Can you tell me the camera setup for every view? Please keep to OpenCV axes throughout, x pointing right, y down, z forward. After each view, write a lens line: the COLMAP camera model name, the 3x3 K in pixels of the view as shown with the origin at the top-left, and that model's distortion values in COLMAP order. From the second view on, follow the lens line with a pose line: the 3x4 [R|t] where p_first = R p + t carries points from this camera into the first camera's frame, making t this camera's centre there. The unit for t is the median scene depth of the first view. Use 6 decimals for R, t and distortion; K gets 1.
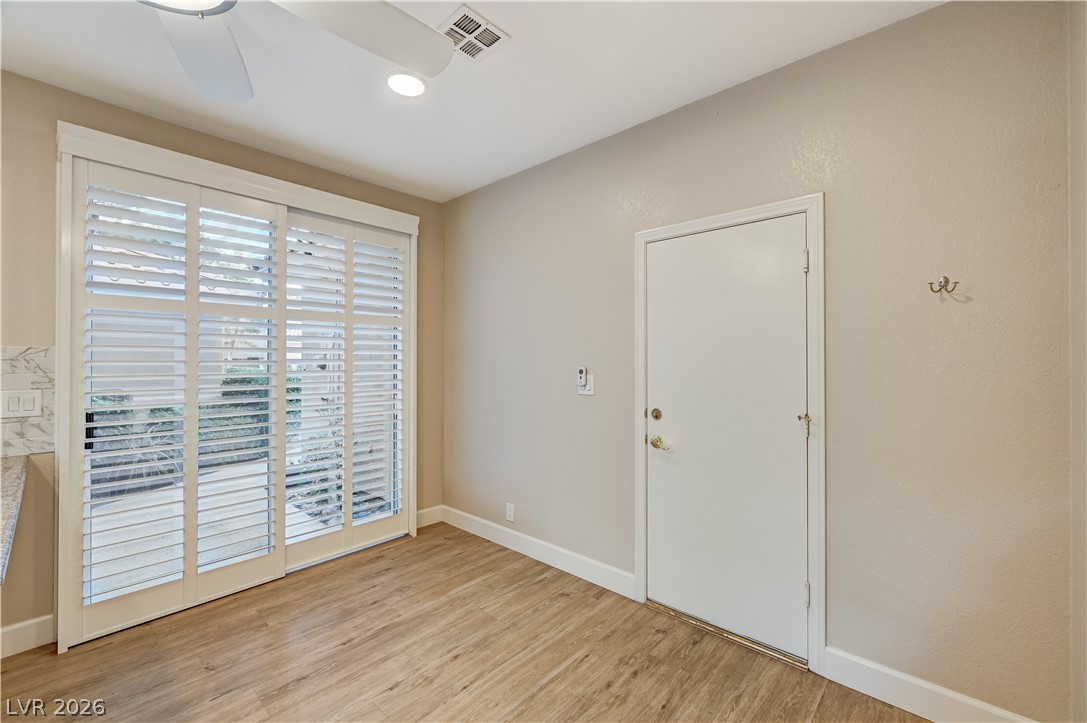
lens RADIAL K [[447.3, 0, 547.1], [0, 447.3, 359.6], [0, 0, 1]] dist [-0.008076, 0.000161]
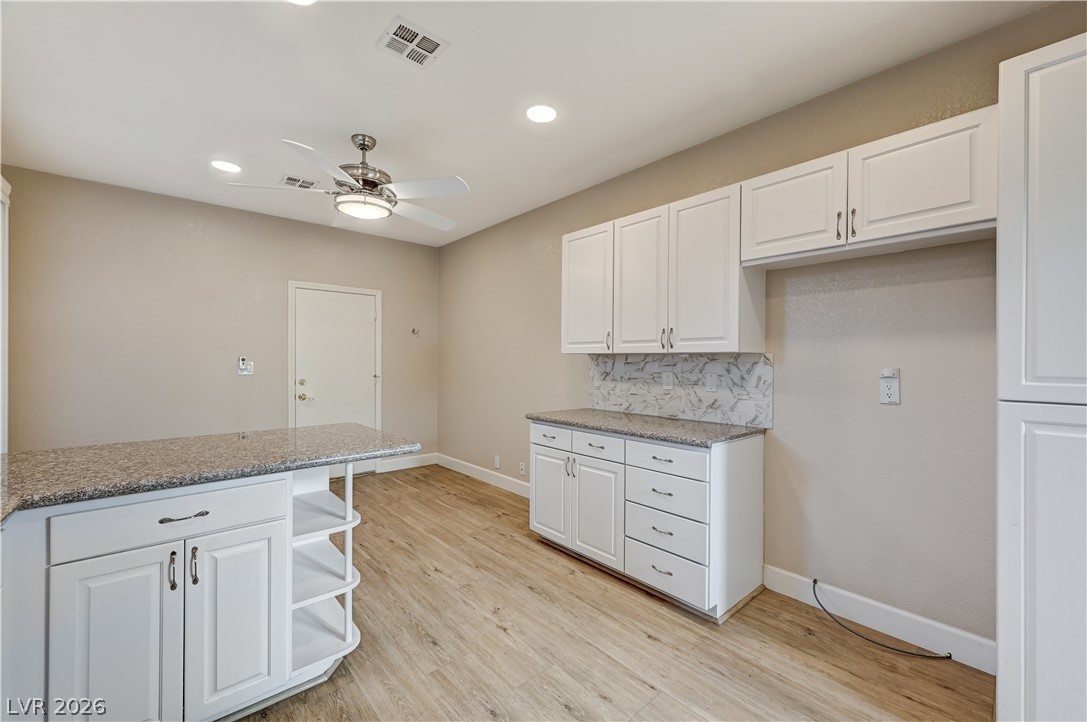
lens RADIAL K [[435.8, 0, 547.9], [0, 435.8, 361.9], [0, 0, 1]] dist [0.001746, 0.000132]
pose [[0.113563, 0.001343, 0.993530, -1.435283], [-0.009064, 0.999959, -0.000315, 0.030062], [-0.993489, -0.008970, 0.113570, -0.218677]]
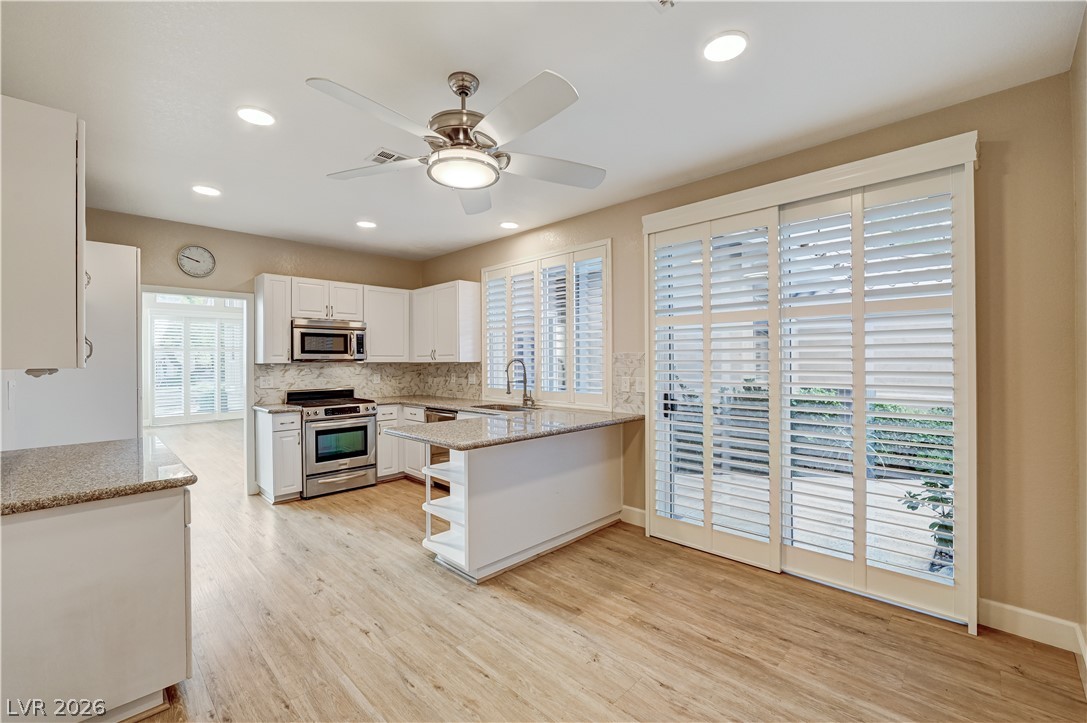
lens RADIAL K [[456.4, 0, 553.6], [0, 456.4, 361.8], [0, 0, 1]] dist [-0.004529, 0.000139]
pose [[-0.033109, 0.005934, -0.999434, 0.514286], [0.009411, 0.999940, 0.005625, -0.004755], [0.999407, -0.009220, -0.033163, 0.588234]]
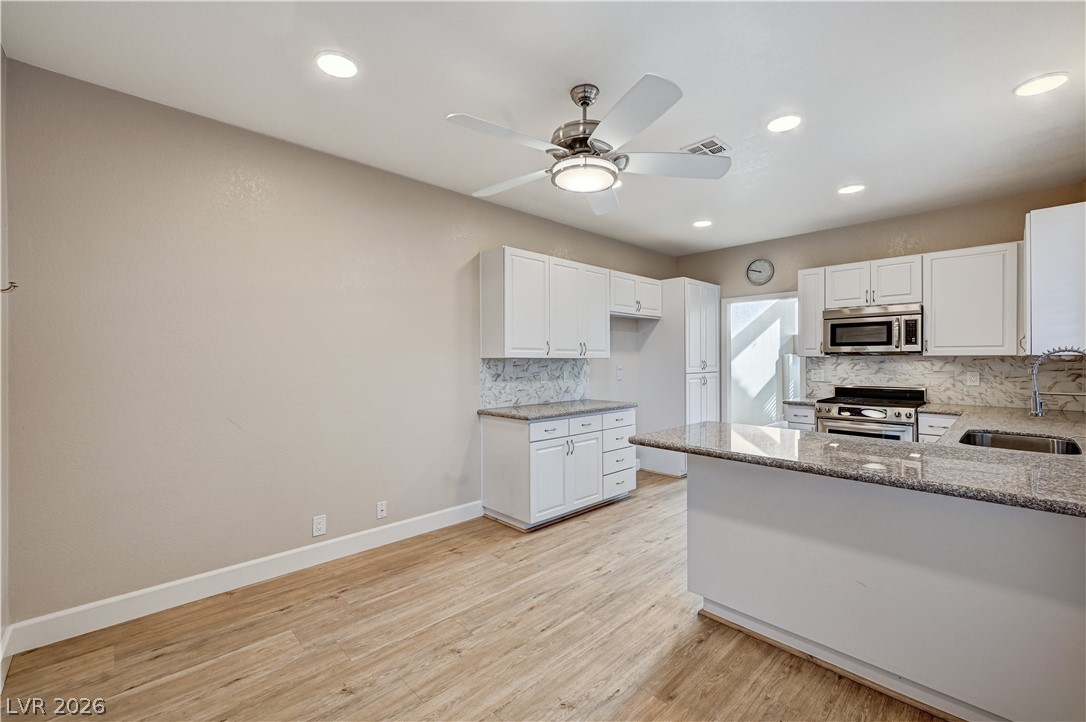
lens RADIAL K [[455.9, 0, 543.3], [0, 455.9, 358.8], [0, 0, 1]] dist [-0.000180, 0.000007]
pose [[-0.997075, 0.004210, 0.076312, -0.346630], [0.003865, 0.999982, -0.004666, 0.014490], [-0.076330, -0.004358, -0.997073, 1.342541]]
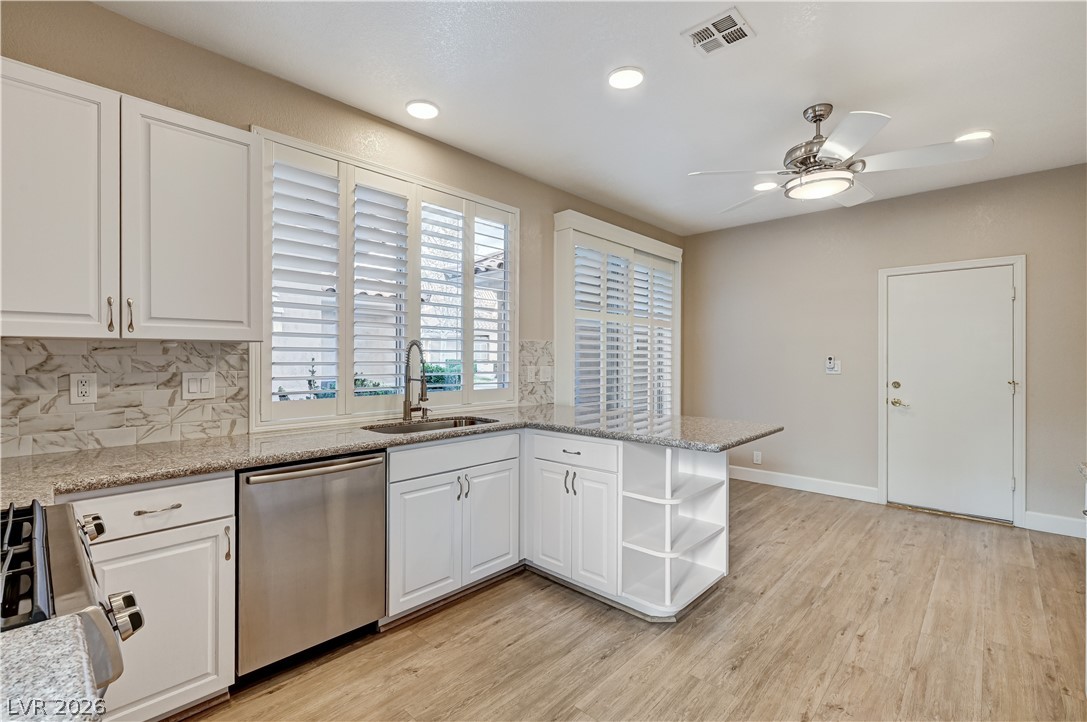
lens RADIAL K [[484.2, 0, 546.4], [0, 484.2, 358.3], [0, 0, 1]] dist [0.001272, 0.000680]
pose [[0.999886, 0.004060, -0.014553, -0.969050], [-0.004022, 0.999989, 0.002607, 0.028404], [0.014564, -0.002549, 0.999891, -0.737975]]
